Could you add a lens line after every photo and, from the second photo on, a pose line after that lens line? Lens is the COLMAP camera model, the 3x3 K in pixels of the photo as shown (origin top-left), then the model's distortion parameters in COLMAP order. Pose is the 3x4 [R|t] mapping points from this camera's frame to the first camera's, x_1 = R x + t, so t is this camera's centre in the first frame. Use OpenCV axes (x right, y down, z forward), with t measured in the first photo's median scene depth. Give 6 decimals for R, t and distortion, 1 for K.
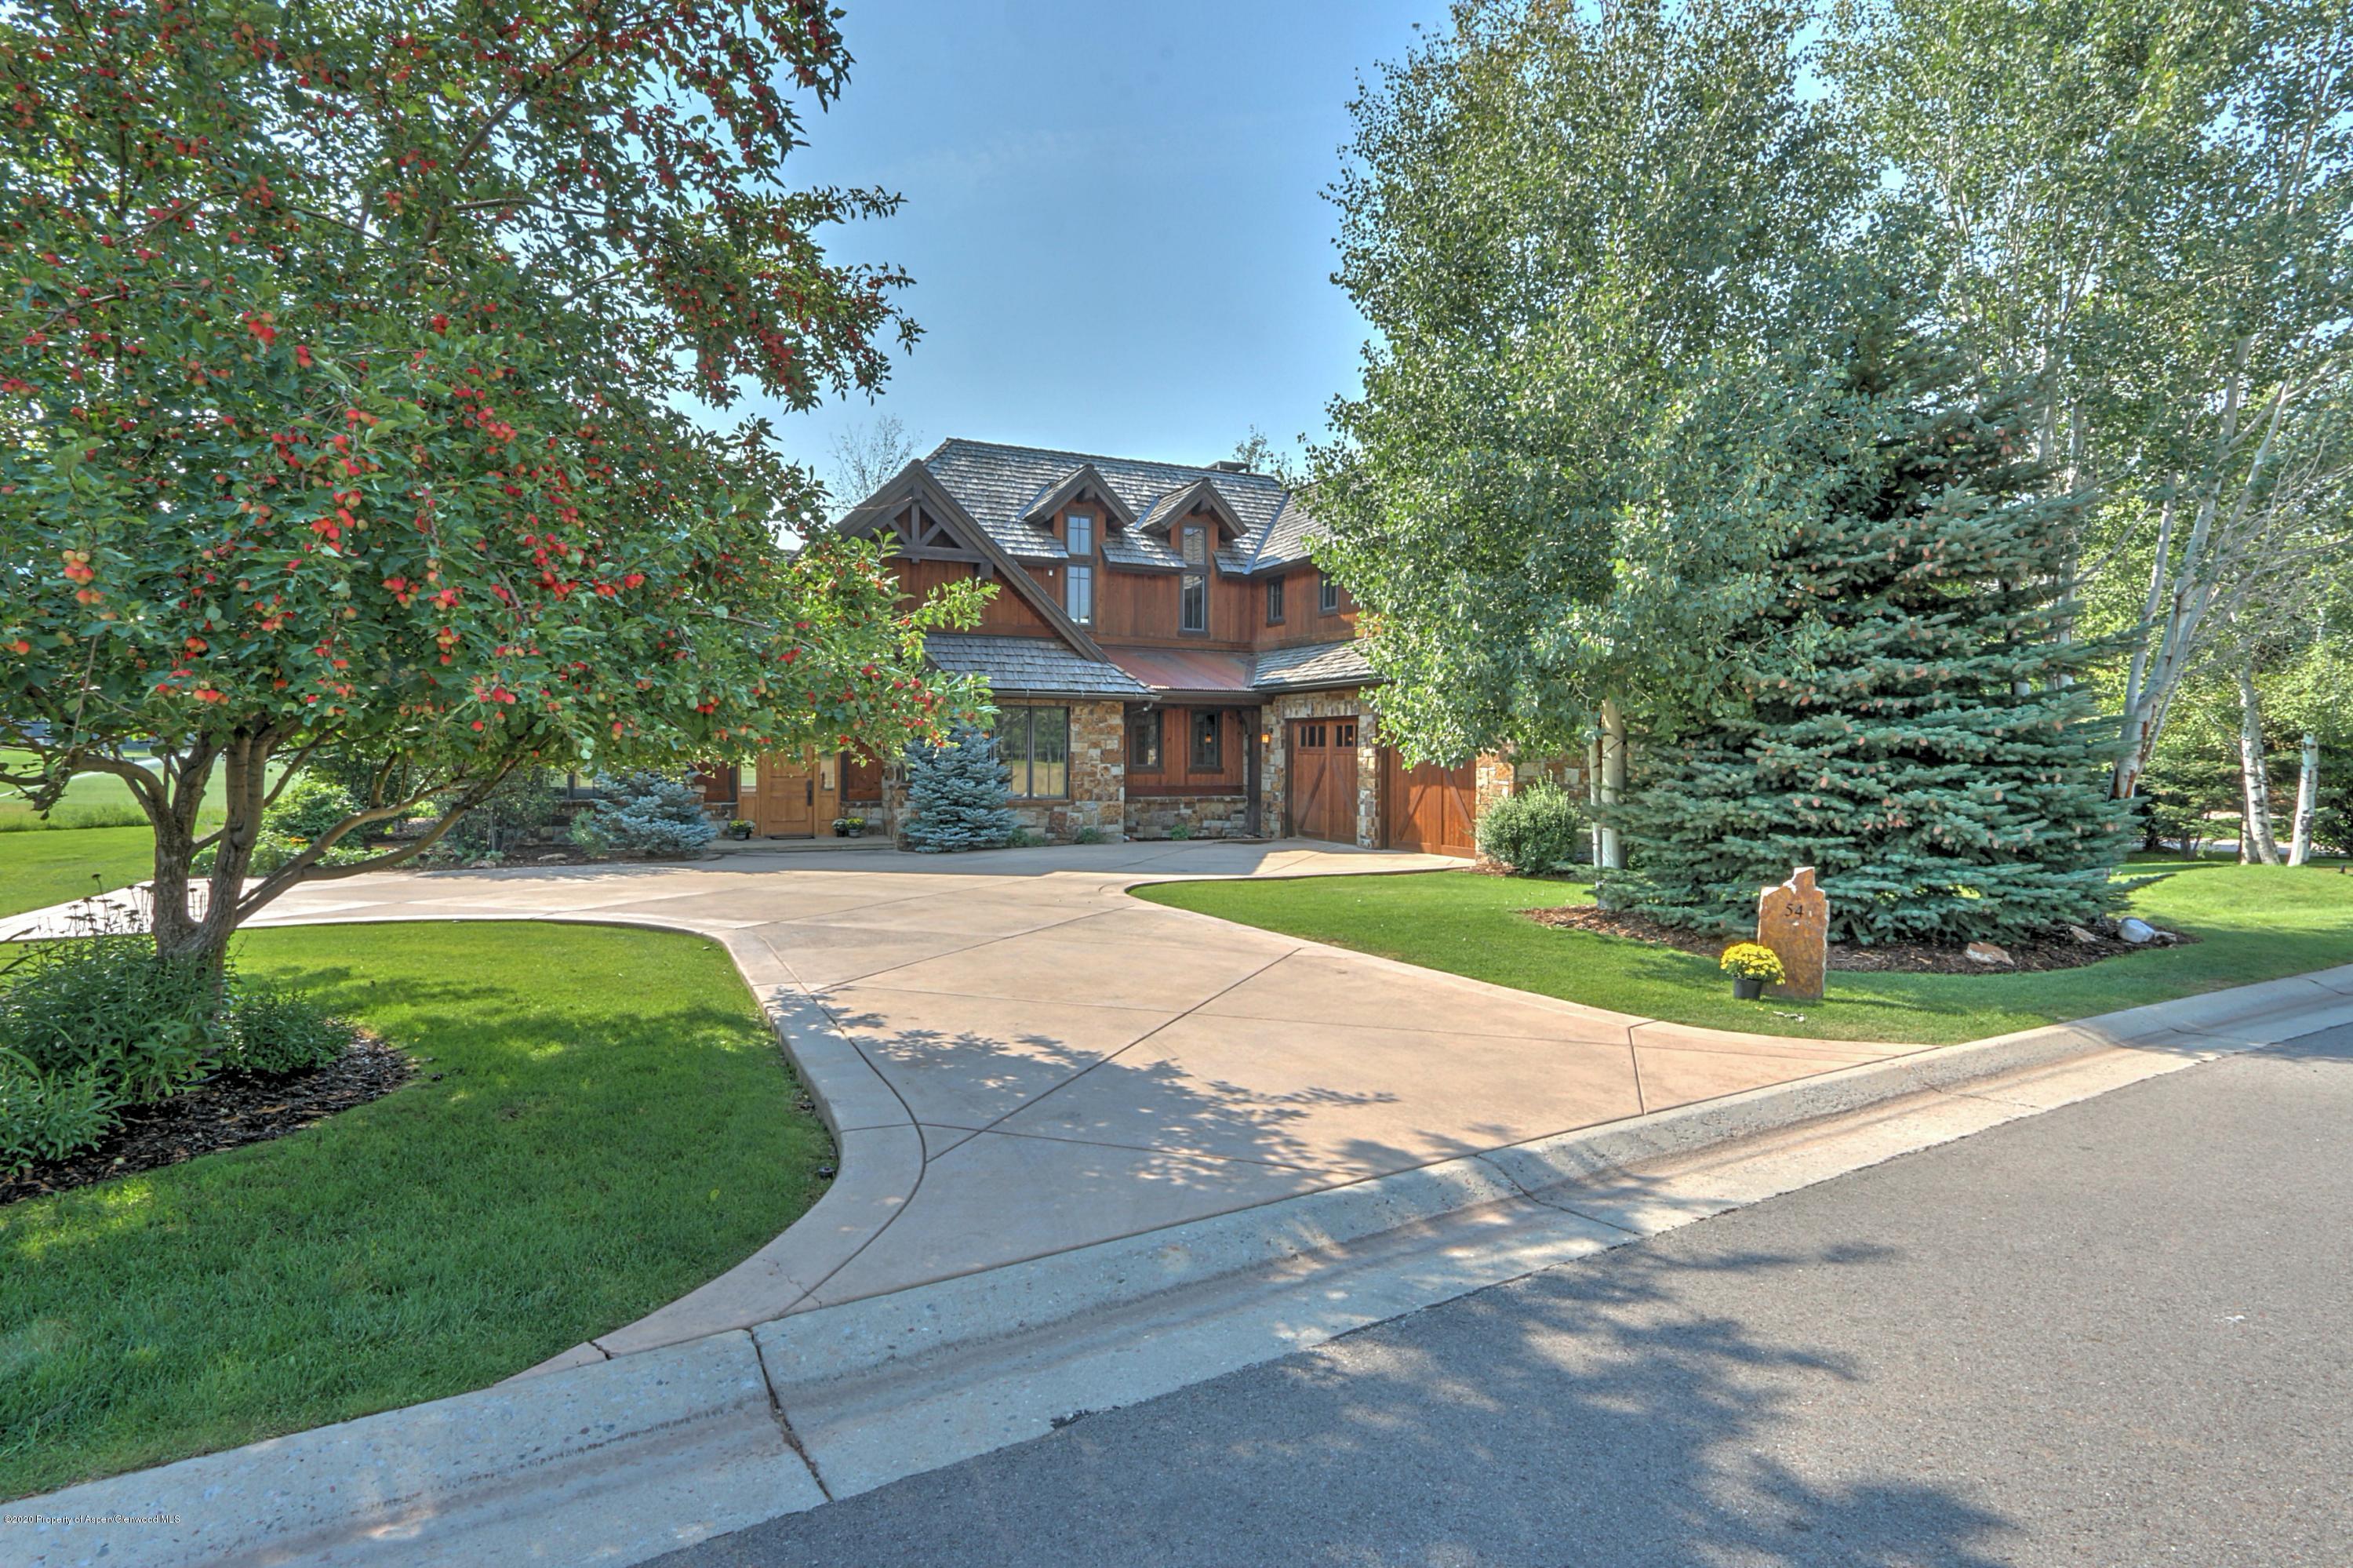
lens RADIAL K [[1156.6, 0, 1180.3], [0, 1156.6, 791.9], [0, 0, 1]] dist [-0.017241, 0.000638]
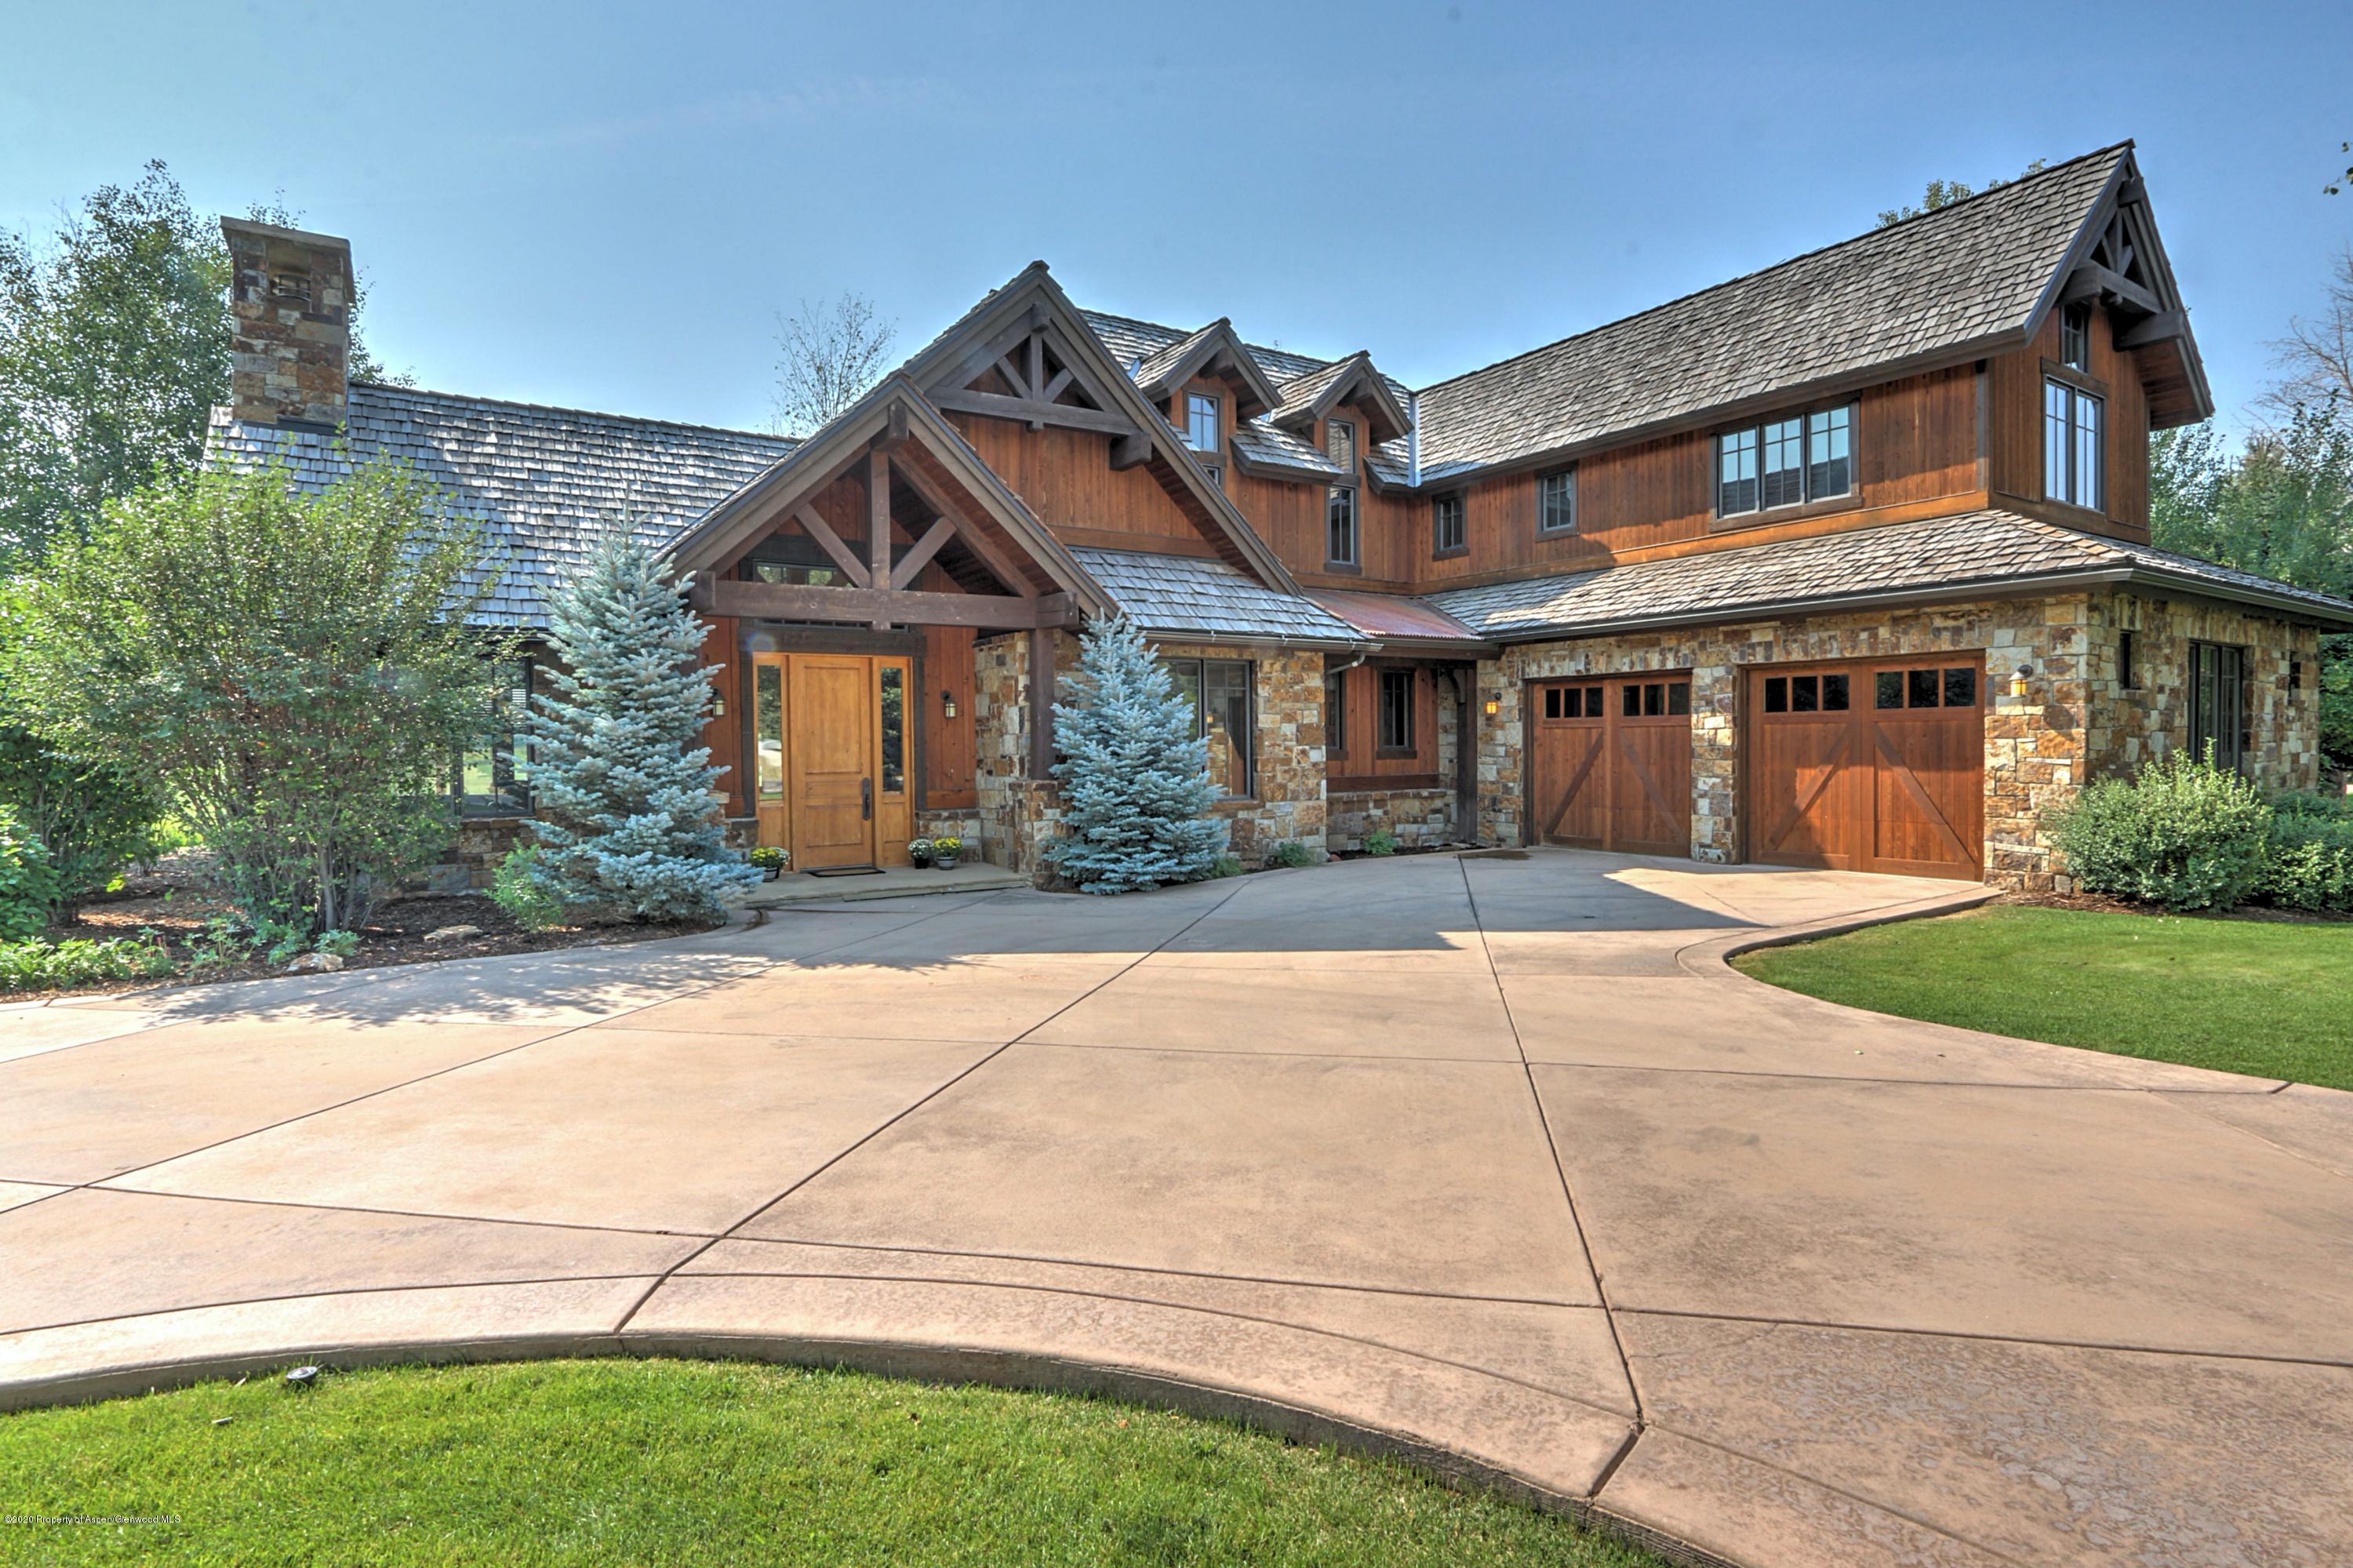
lens RADIAL K [[1156.6, 0, 1172.1], [0, 1156.6, 767.2], [0, 0, 1]] dist [-0.017241, 0.000638]
pose [[0.991310, -0.017525, 0.130377, -0.227666], [0.019215, 0.999747, -0.011711, -0.005259], [-0.130139, 0.014114, 0.991395, 0.347346]]
